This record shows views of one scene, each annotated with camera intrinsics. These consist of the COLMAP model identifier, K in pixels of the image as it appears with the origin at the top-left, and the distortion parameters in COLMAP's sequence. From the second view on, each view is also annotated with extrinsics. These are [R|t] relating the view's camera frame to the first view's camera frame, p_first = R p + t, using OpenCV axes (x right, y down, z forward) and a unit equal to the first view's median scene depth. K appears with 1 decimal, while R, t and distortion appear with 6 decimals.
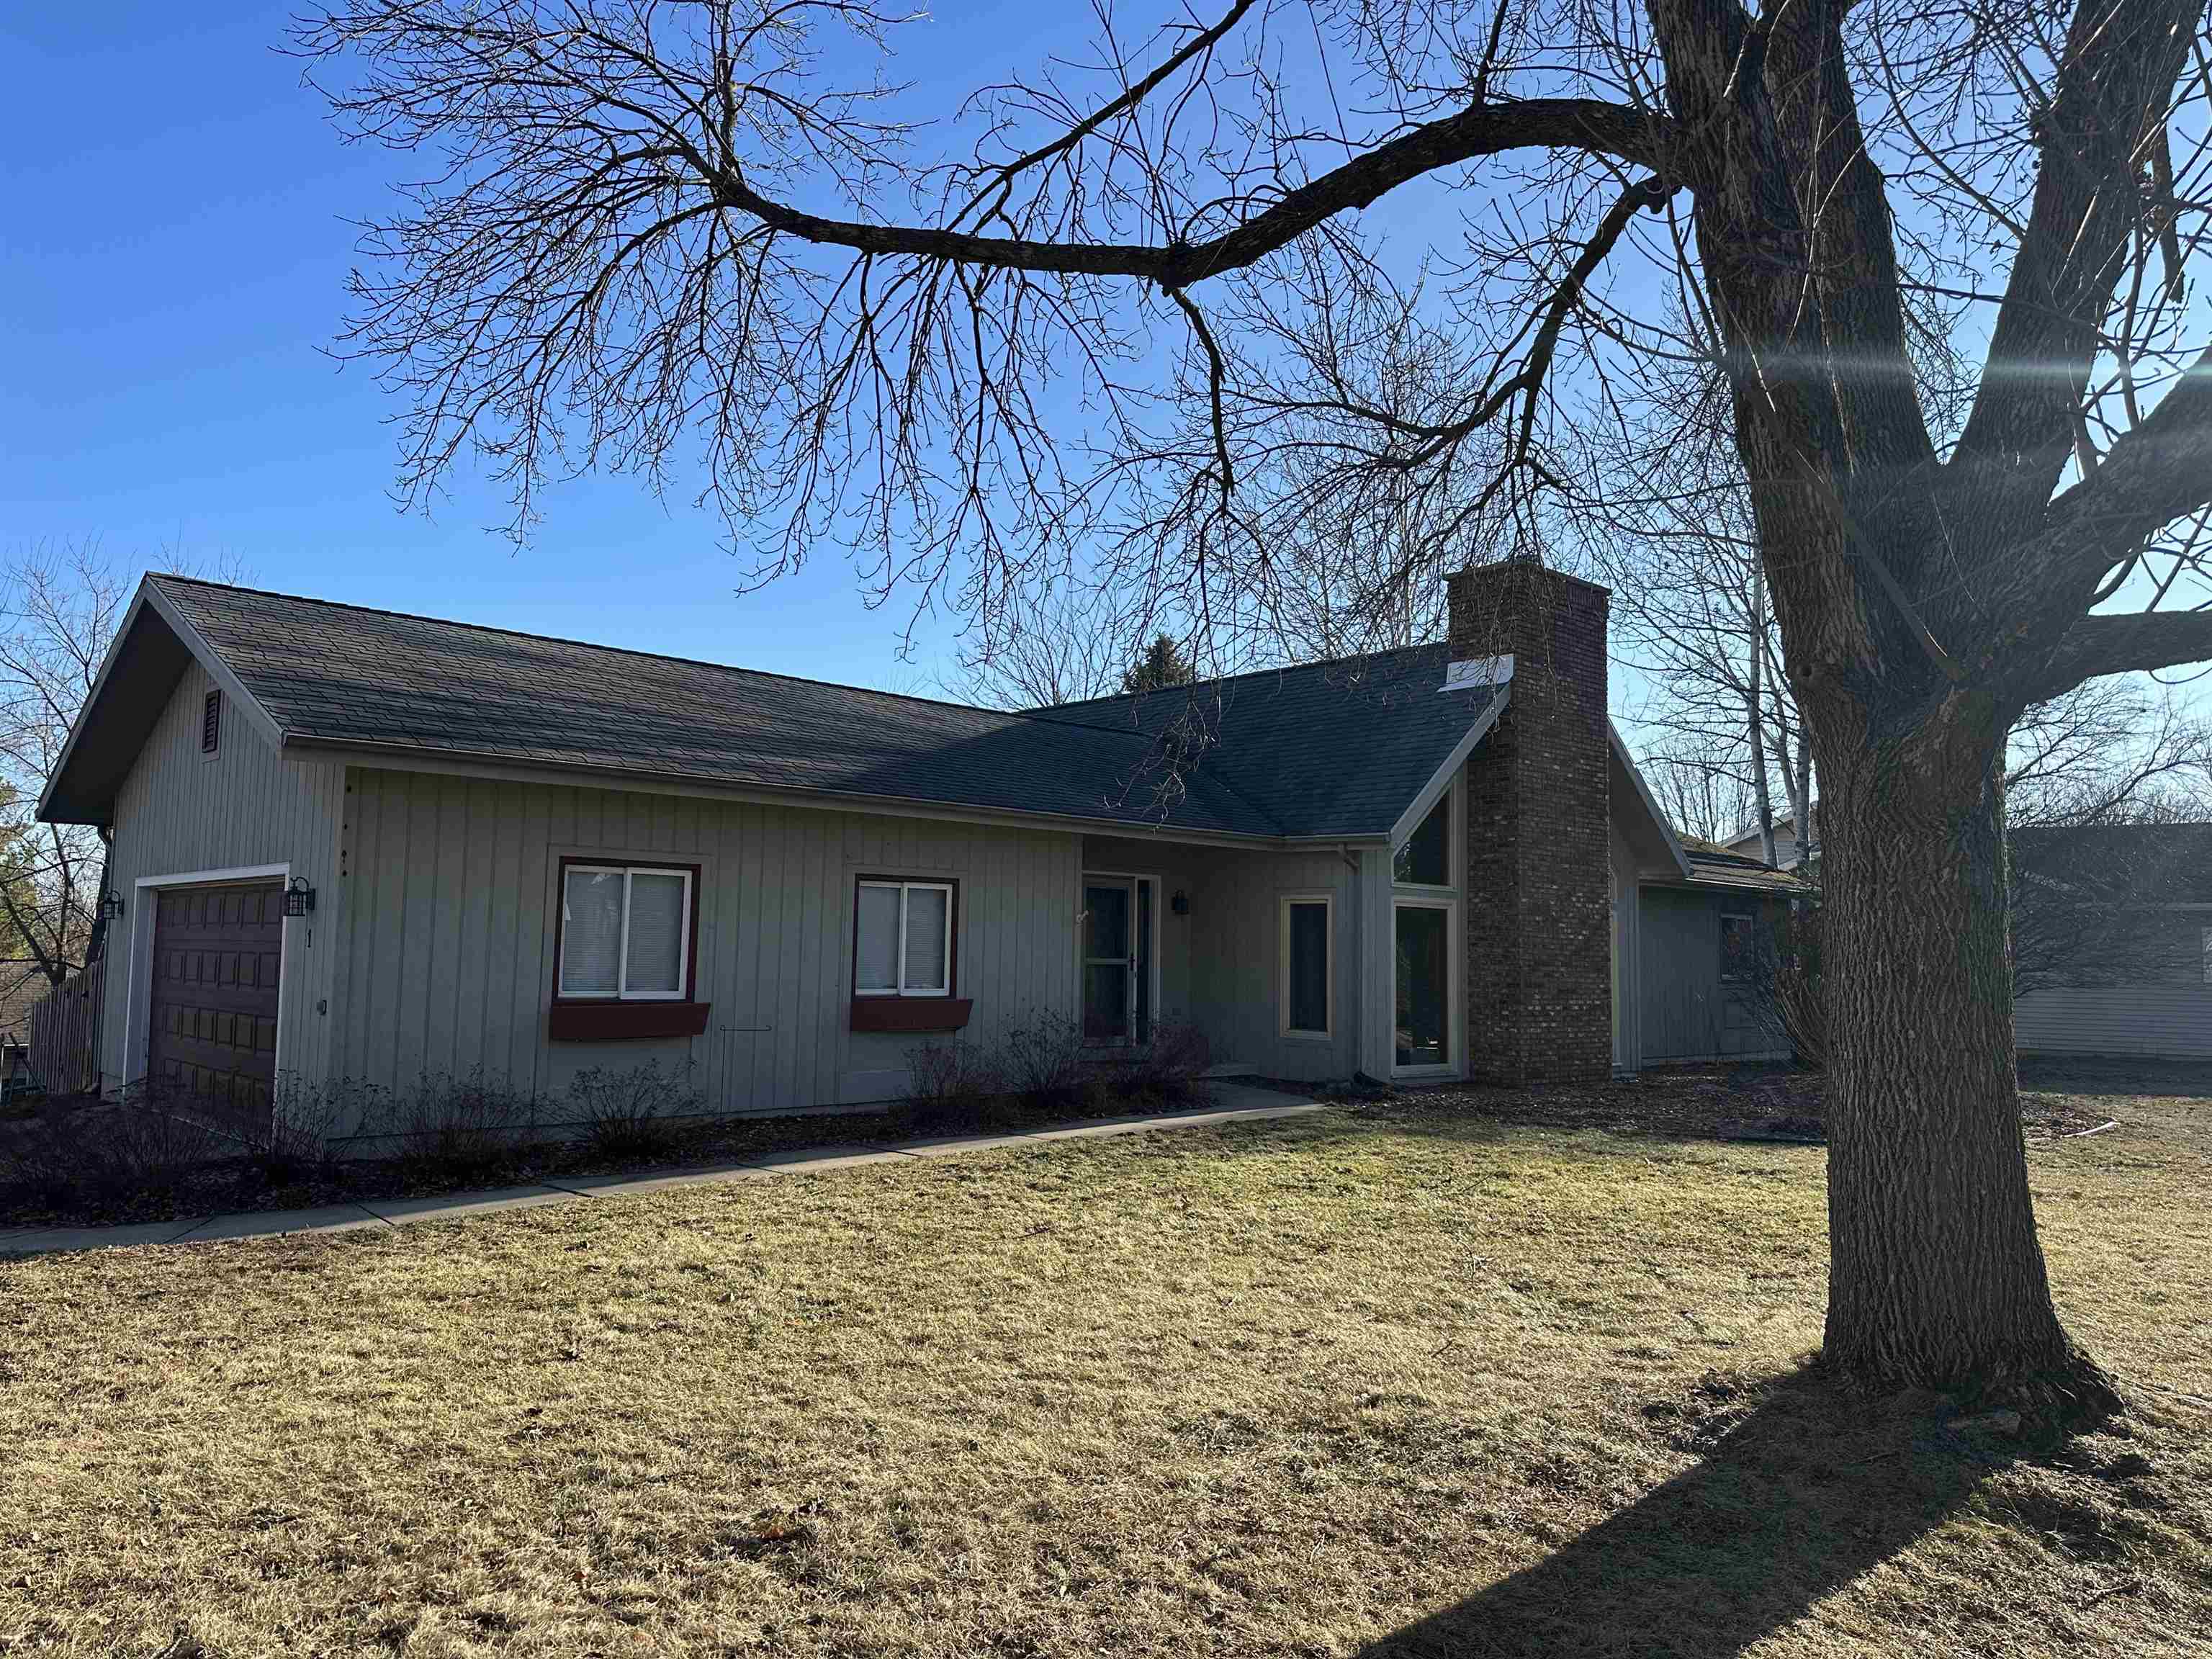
lens RADIAL K [[1384.1, 0, 1106.0], [0, 1384.1, 829.5], [0, 0, 1]] dist [0.114508, -0.000031]
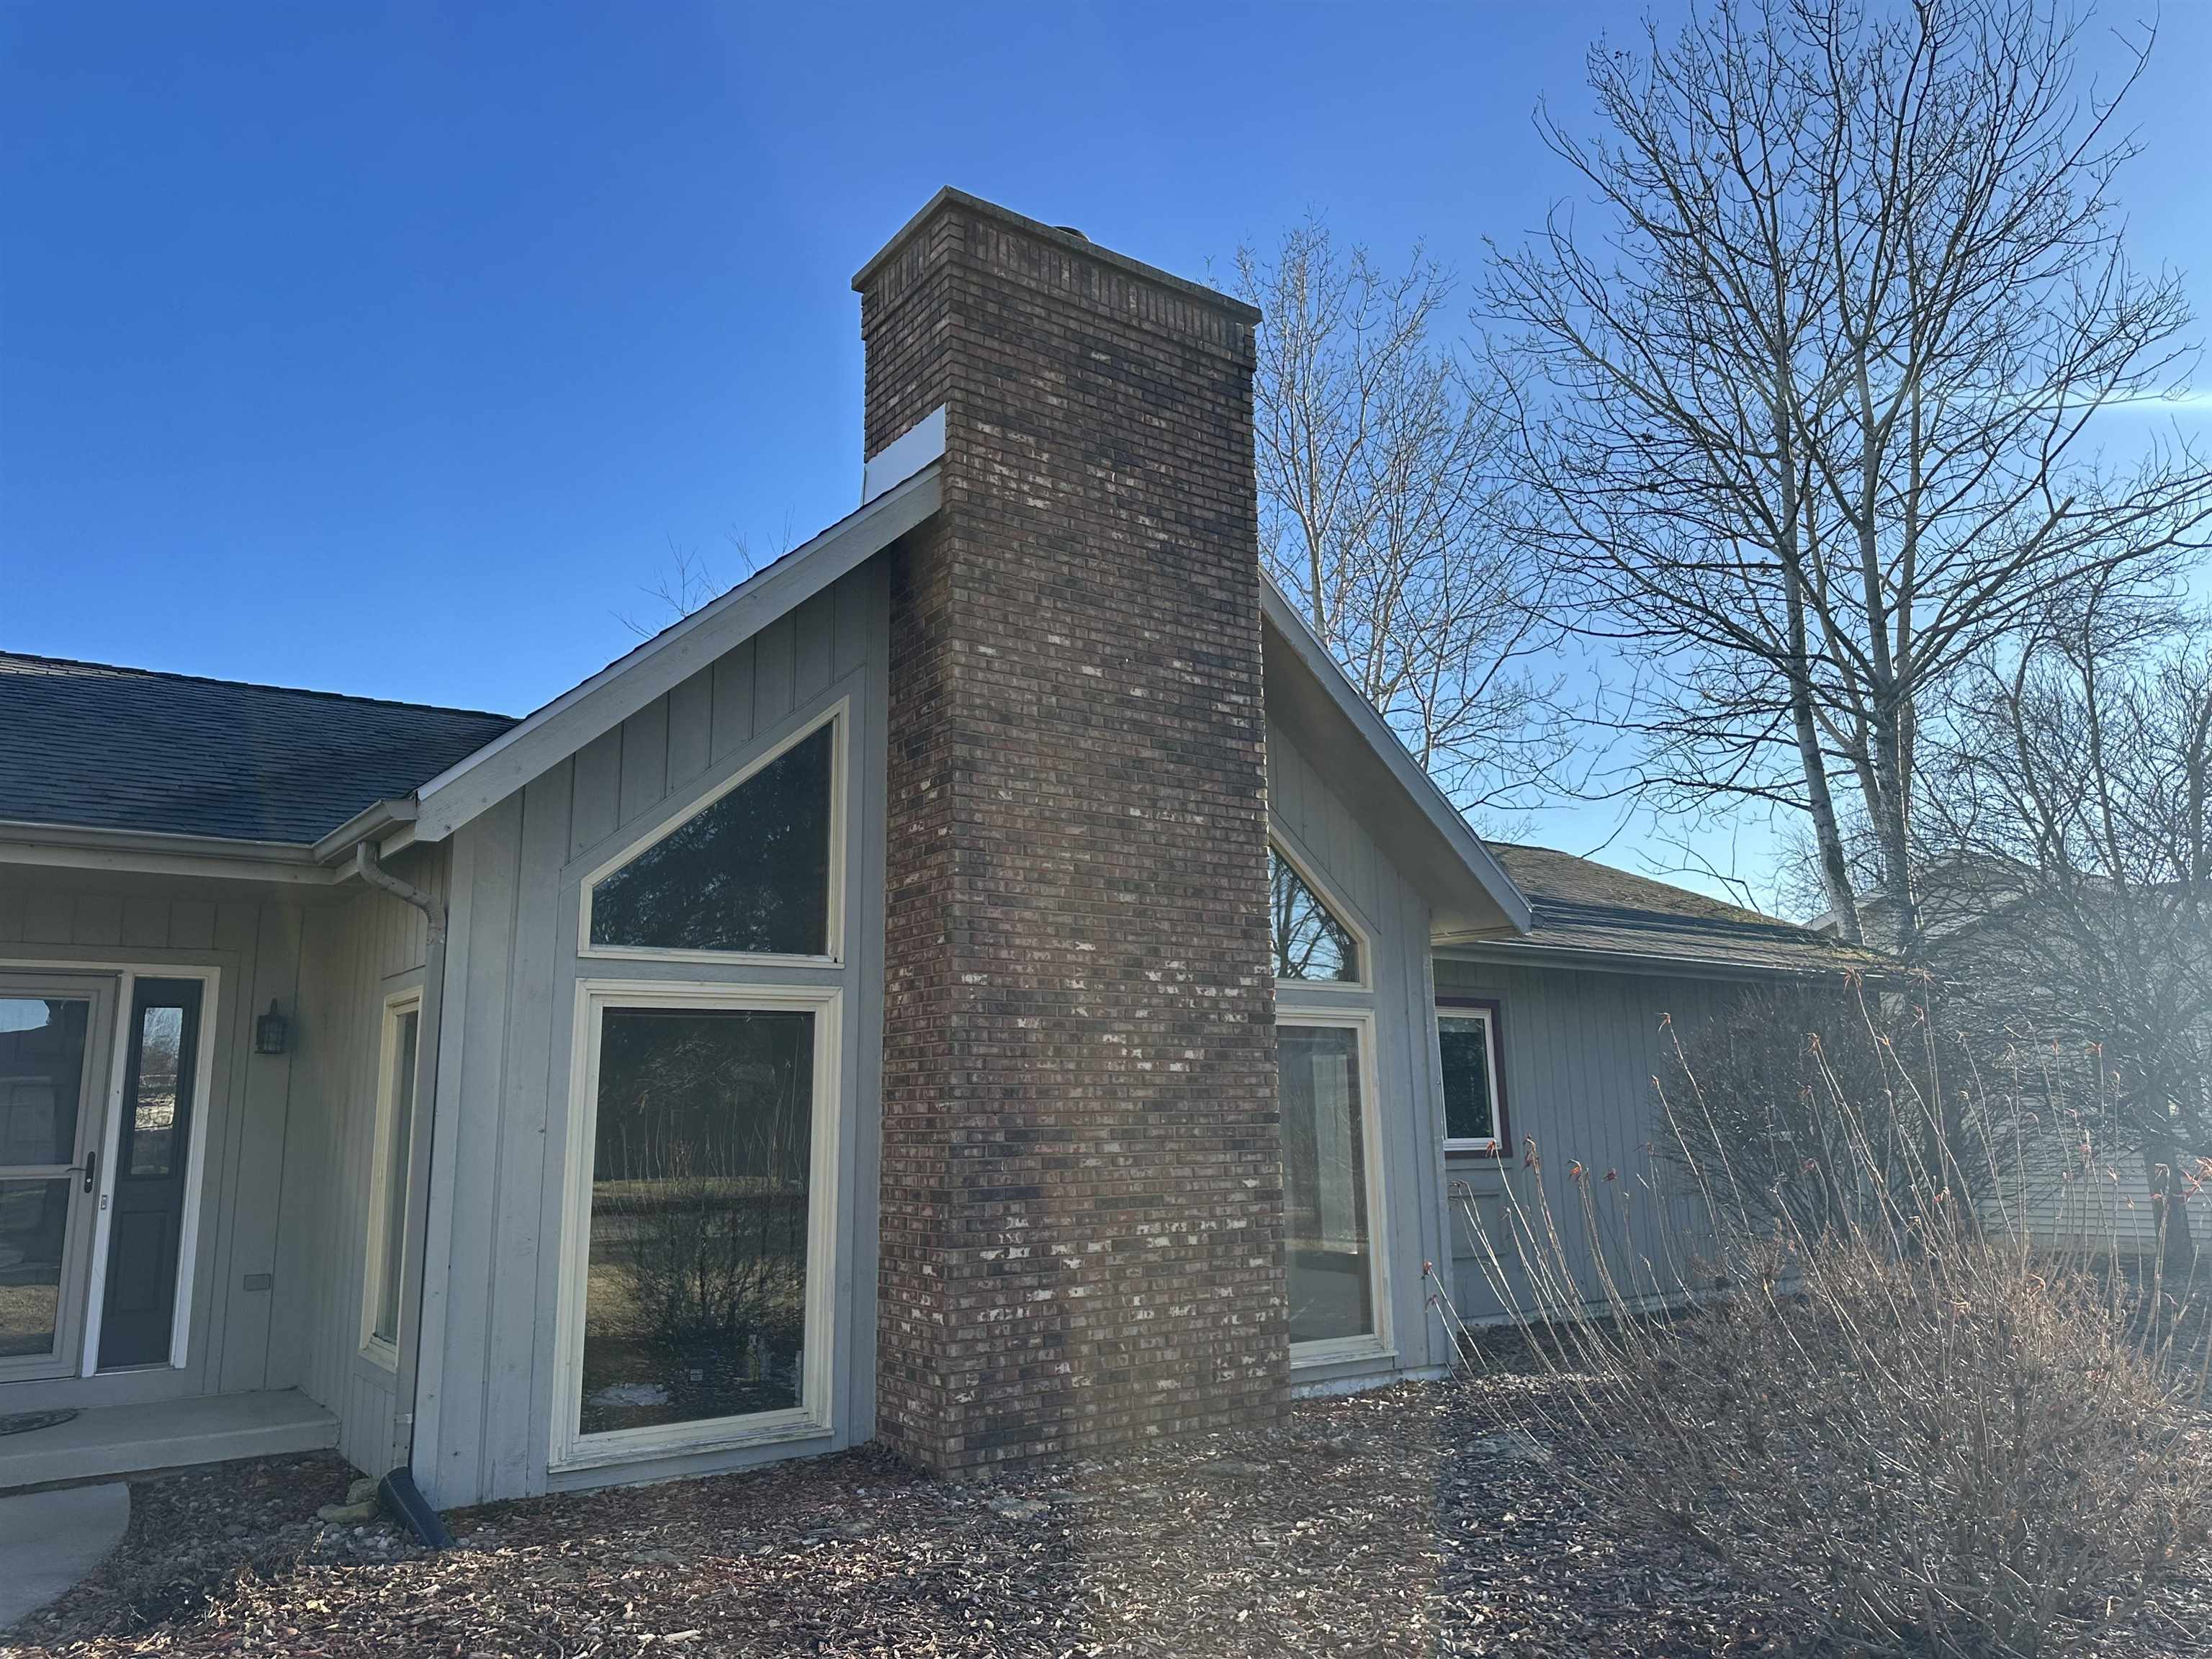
lens RADIAL K [[1384.1, 0, 1106.0], [0, 1384.1, 829.5], [0, 0, 1]] dist [0.114508, -0.000031]
pose [[0.990023, -0.056367, -0.129144, 0.384373], [0.041401, 0.992412, -0.115774, 0.054770], [0.134690, 0.109272, 0.984844, 0.592941]]
